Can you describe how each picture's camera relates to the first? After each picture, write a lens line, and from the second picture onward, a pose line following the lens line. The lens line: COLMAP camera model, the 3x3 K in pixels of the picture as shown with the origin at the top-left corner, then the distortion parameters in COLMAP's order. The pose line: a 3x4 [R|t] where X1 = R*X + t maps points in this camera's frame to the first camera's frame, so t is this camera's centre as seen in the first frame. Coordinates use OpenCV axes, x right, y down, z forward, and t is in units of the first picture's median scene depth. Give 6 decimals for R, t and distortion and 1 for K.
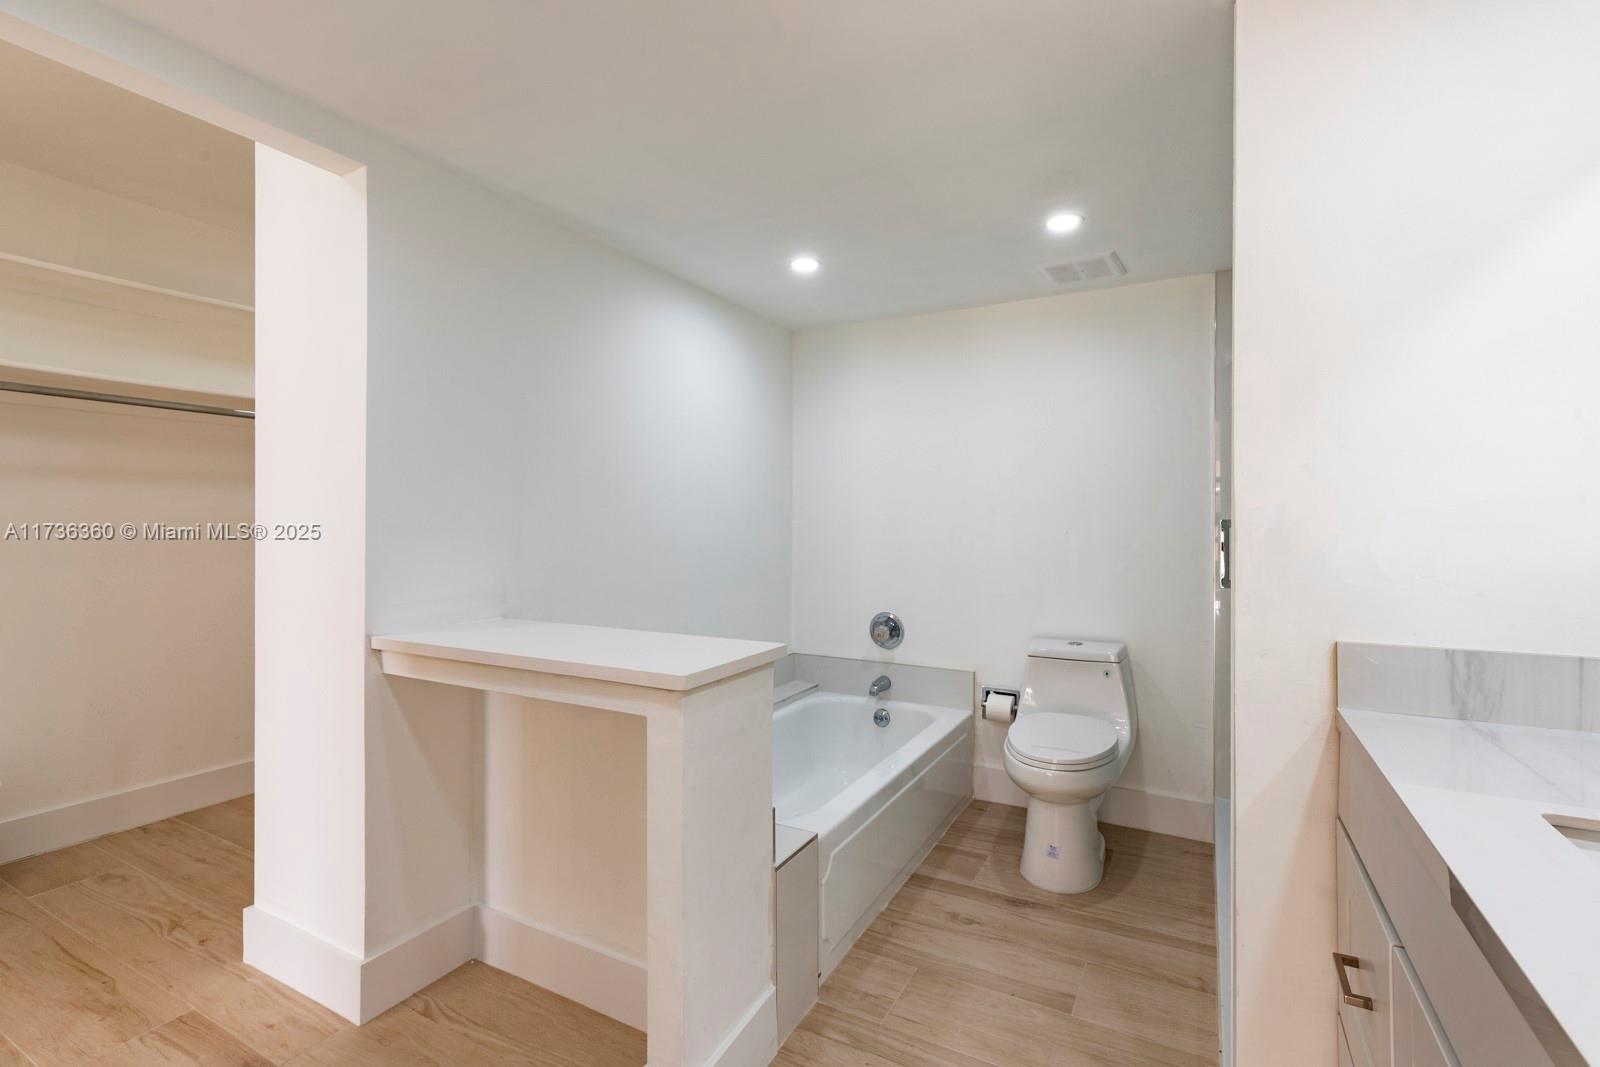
lens RADIAL K [[755.7, 0, 801.8], [0, 755.7, 518.0], [0, 0, 1]] dist [0.000355, 0.000093]
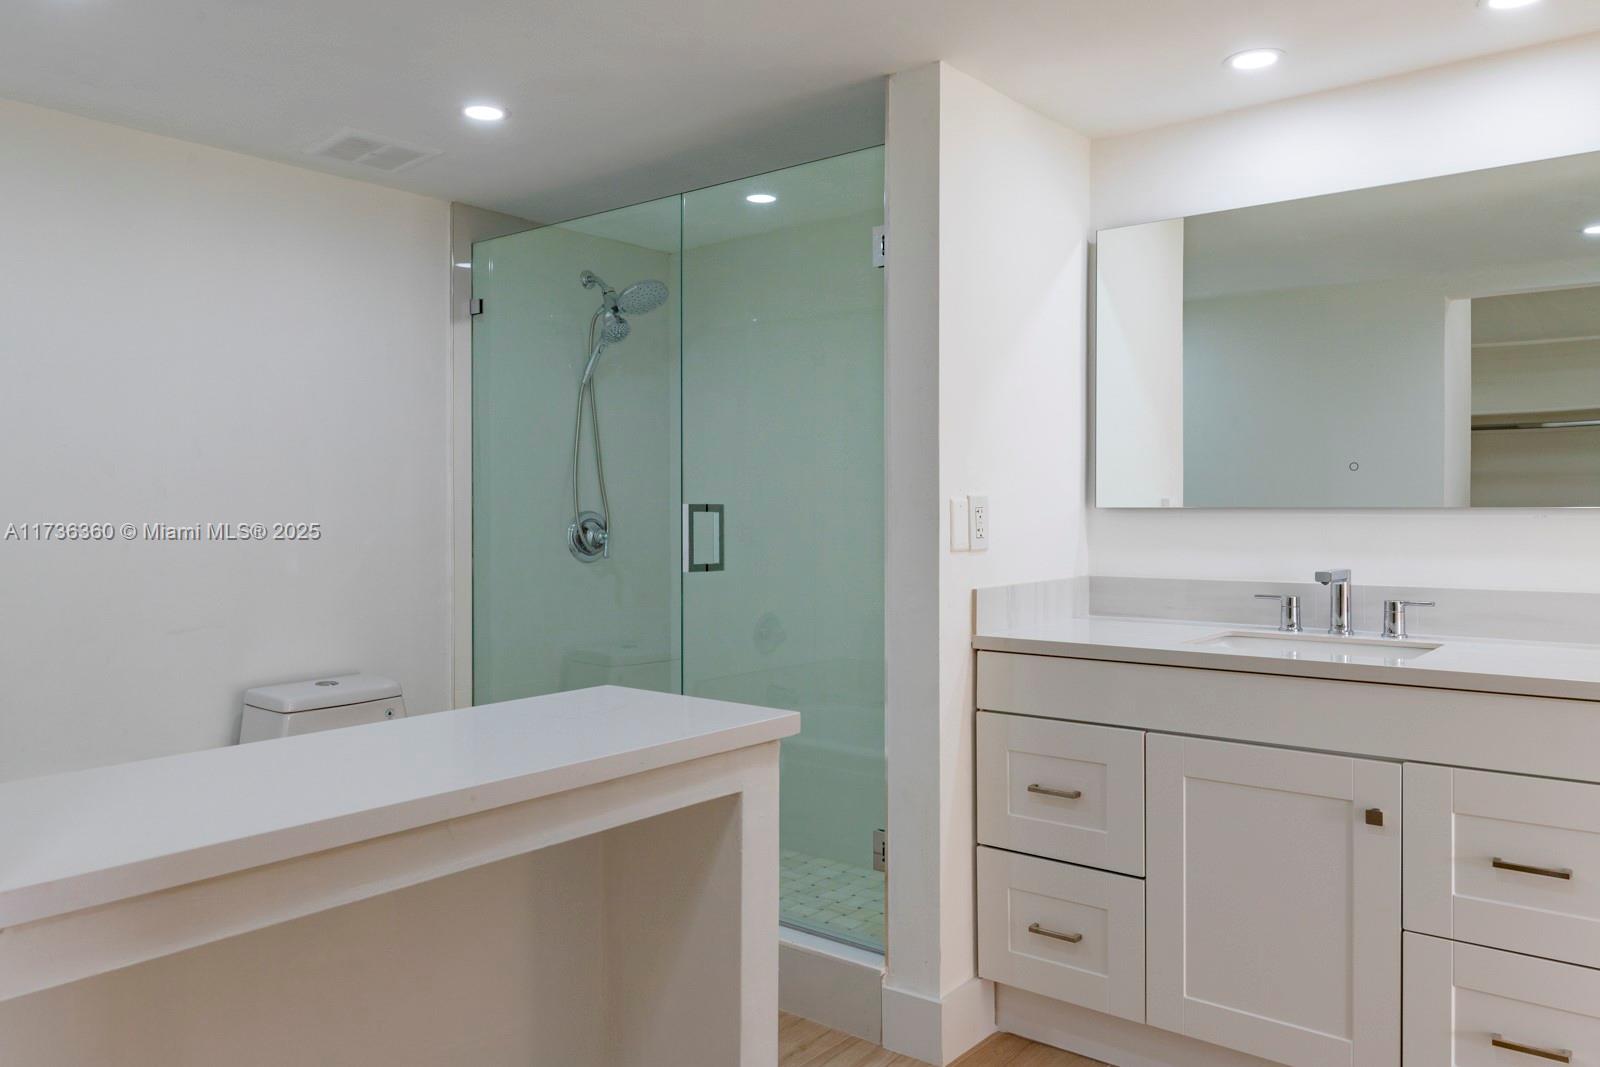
lens RADIAL K [[1158.2, 0, 800.0], [0, 1158.2, 533.5], [0, 0, 1]] dist [0.049272, 0.000209]
pose [[0.175055, -0.024846, 0.984245, -0.666098], [-0.000688, 0.999678, 0.025358, 0.001537], [-0.984558, -0.005116, 0.174981, 0.418526]]
